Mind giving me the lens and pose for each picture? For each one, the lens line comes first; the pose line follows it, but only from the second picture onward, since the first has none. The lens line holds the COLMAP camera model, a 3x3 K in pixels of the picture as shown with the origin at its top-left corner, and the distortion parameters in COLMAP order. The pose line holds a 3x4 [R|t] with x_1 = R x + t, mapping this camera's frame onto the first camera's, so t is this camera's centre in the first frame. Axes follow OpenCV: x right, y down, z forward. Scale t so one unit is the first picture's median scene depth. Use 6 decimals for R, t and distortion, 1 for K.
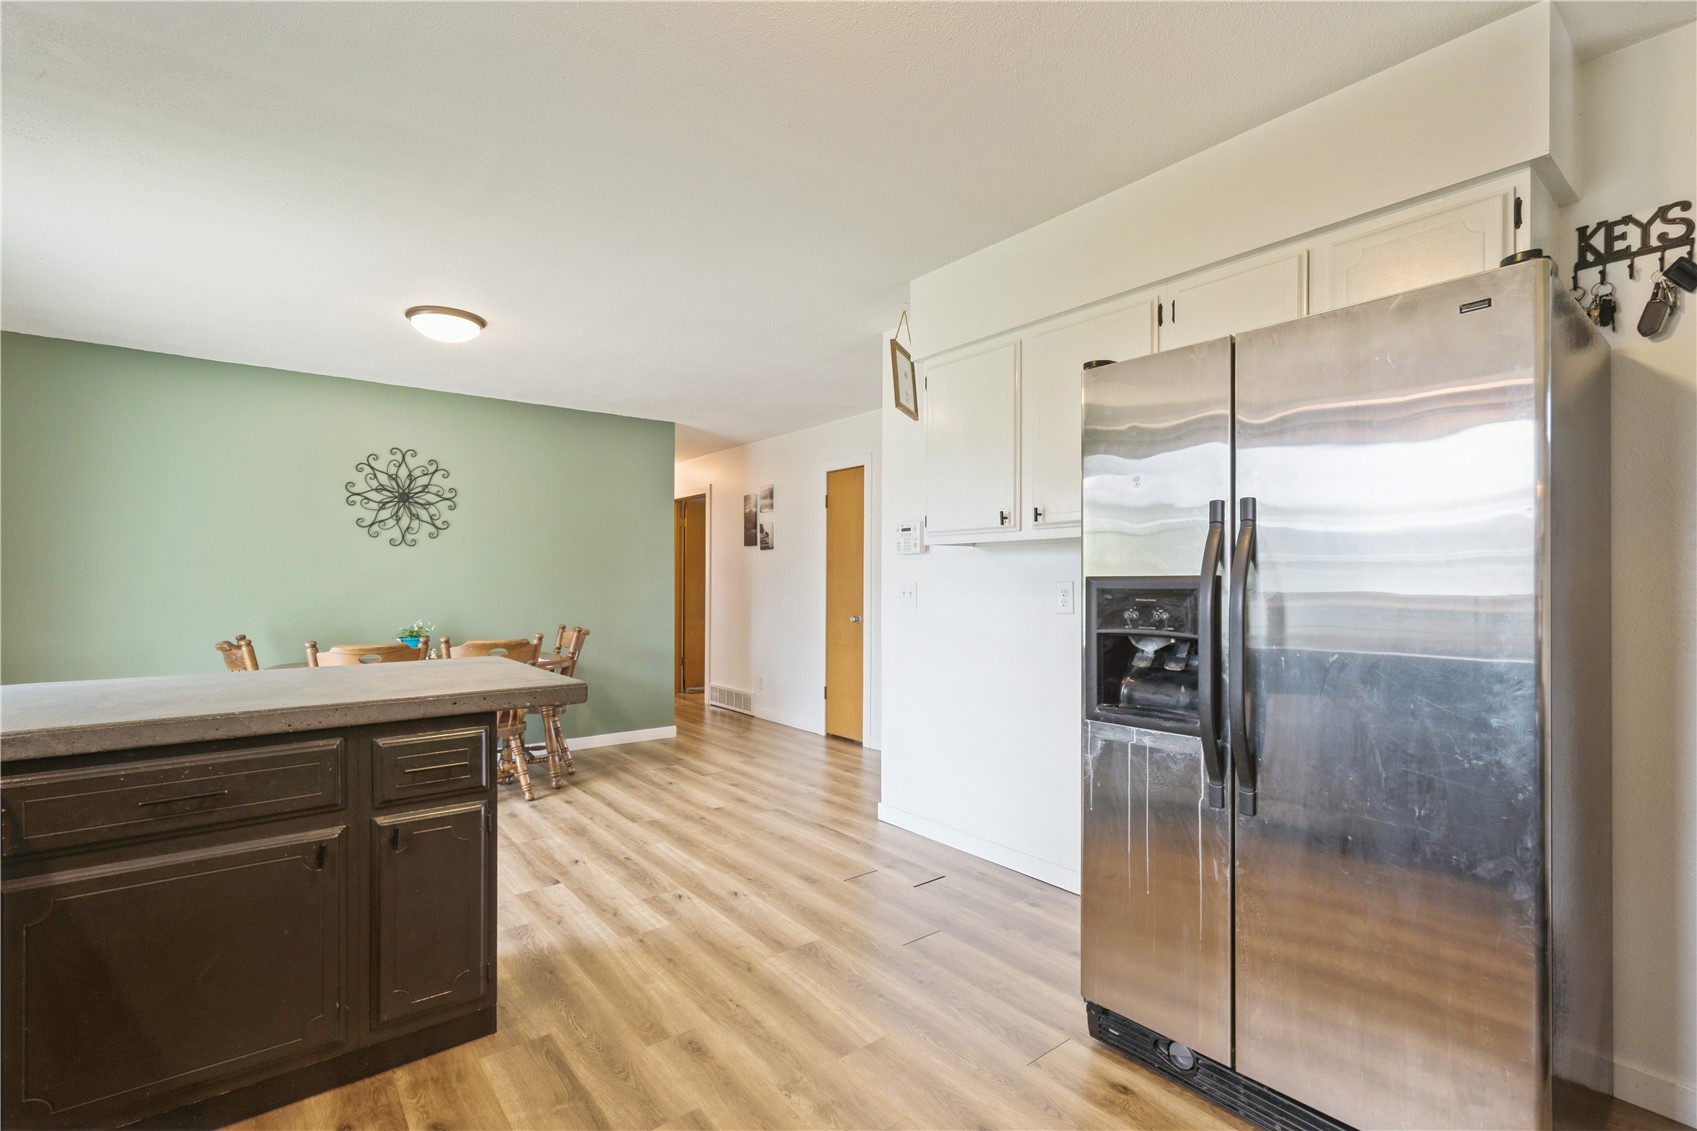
lens RADIAL K [[765.5, 0, 839.4], [0, 765.5, 565.3], [0, 0, 1]] dist [-0.008842, 0.001439]
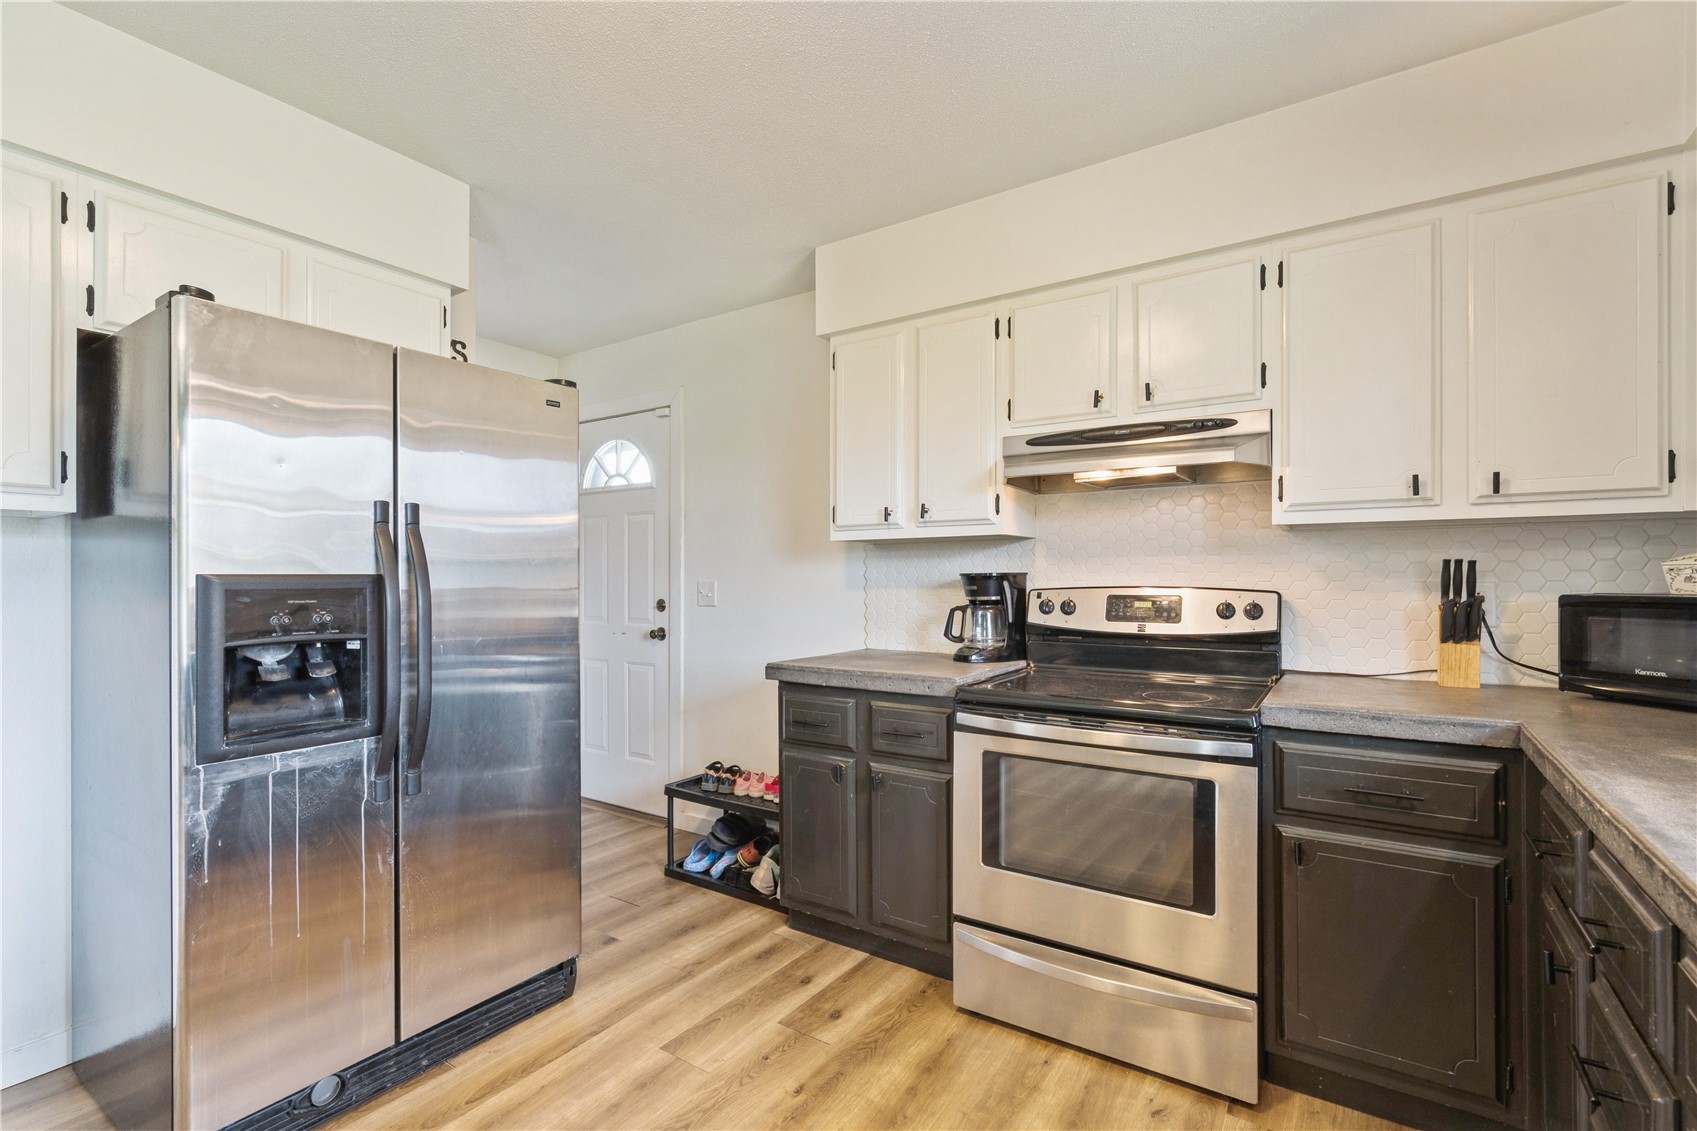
lens RADIAL K [[765.5, 0, 856.5], [0, 765.5, 578.0], [0, 0, 1]] dist [-0.008842, 0.001439]
pose [[-0.314339, -0.000225, 0.949311, -0.295037], [-0.019951, 0.999781, -0.006369, 0.007961], [-0.949101, -0.020942, -0.314275, 0.331902]]
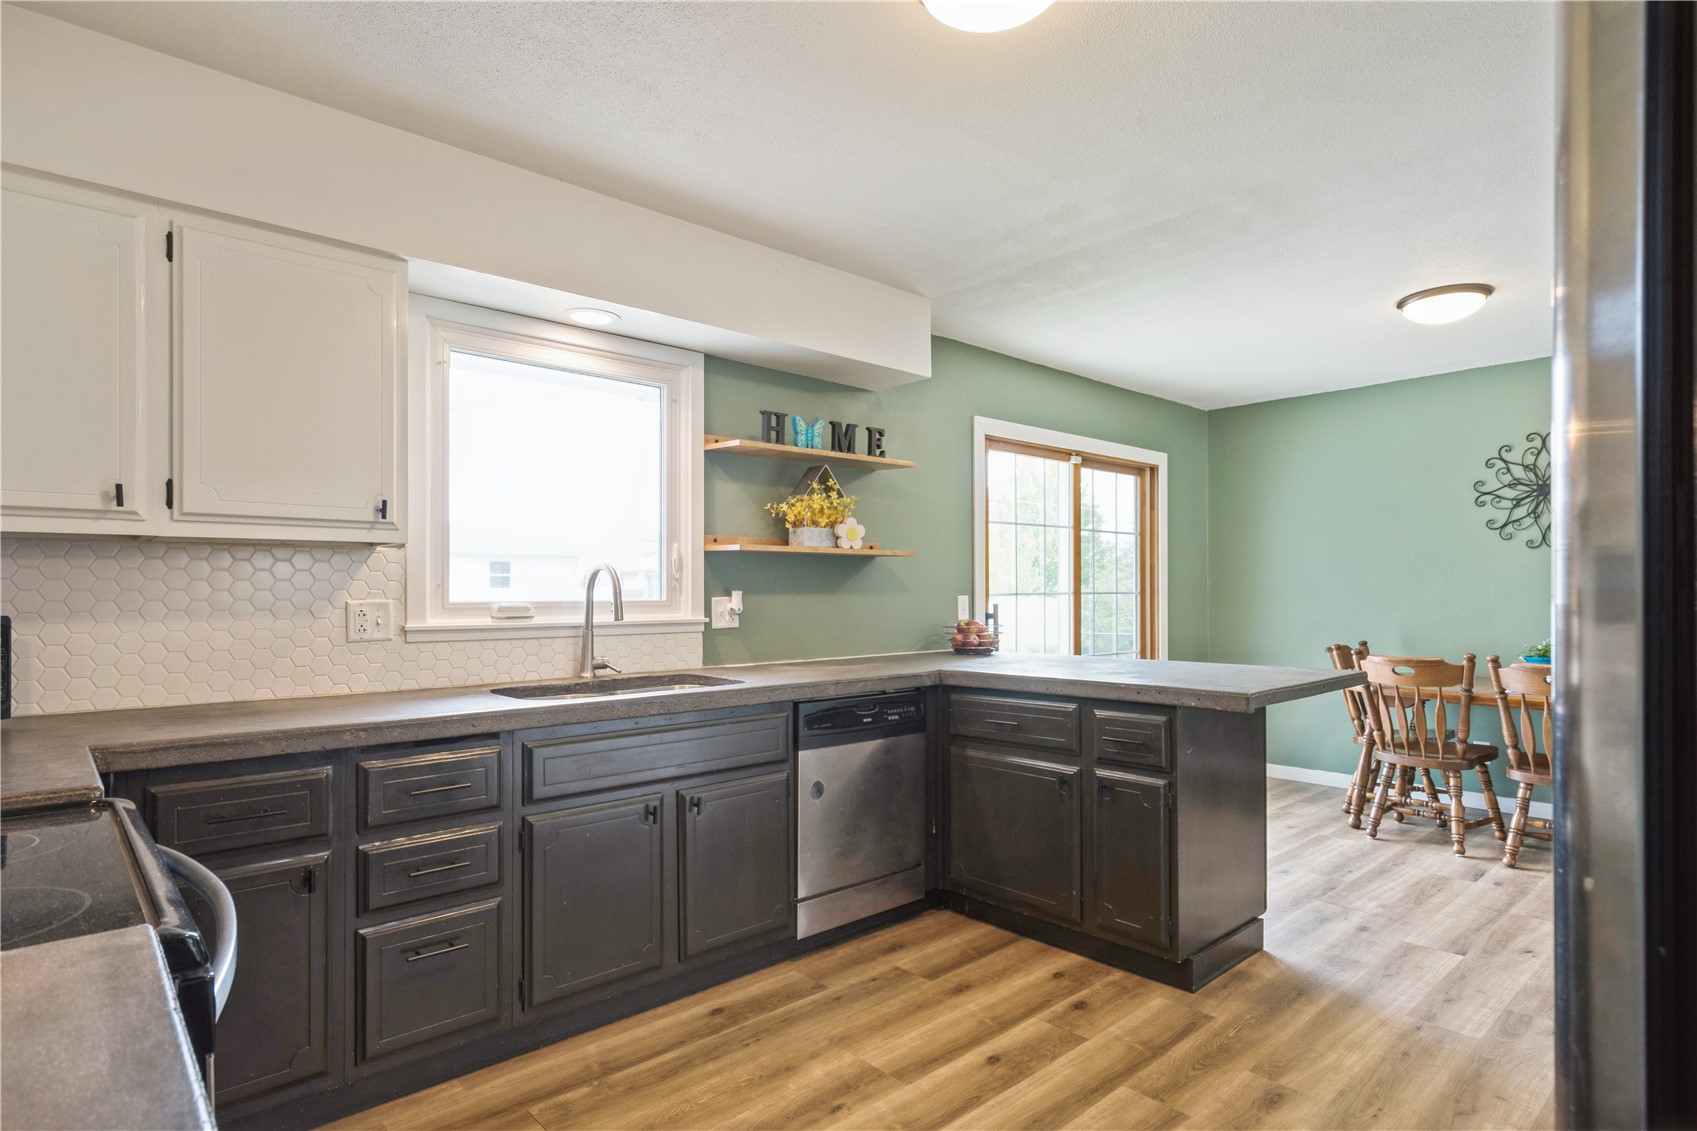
lens RADIAL K [[880.2, 0, 872.7], [0, 880.2, 586.3], [0, 0, 1]] dist [0.020572, -0.000559]
pose [[0.096859, -0.004336, -0.995289, 0.414800], [0.023287, 0.999727, -0.002089, 0.001859], [0.995026, -0.022975, 0.096934, 0.213361]]
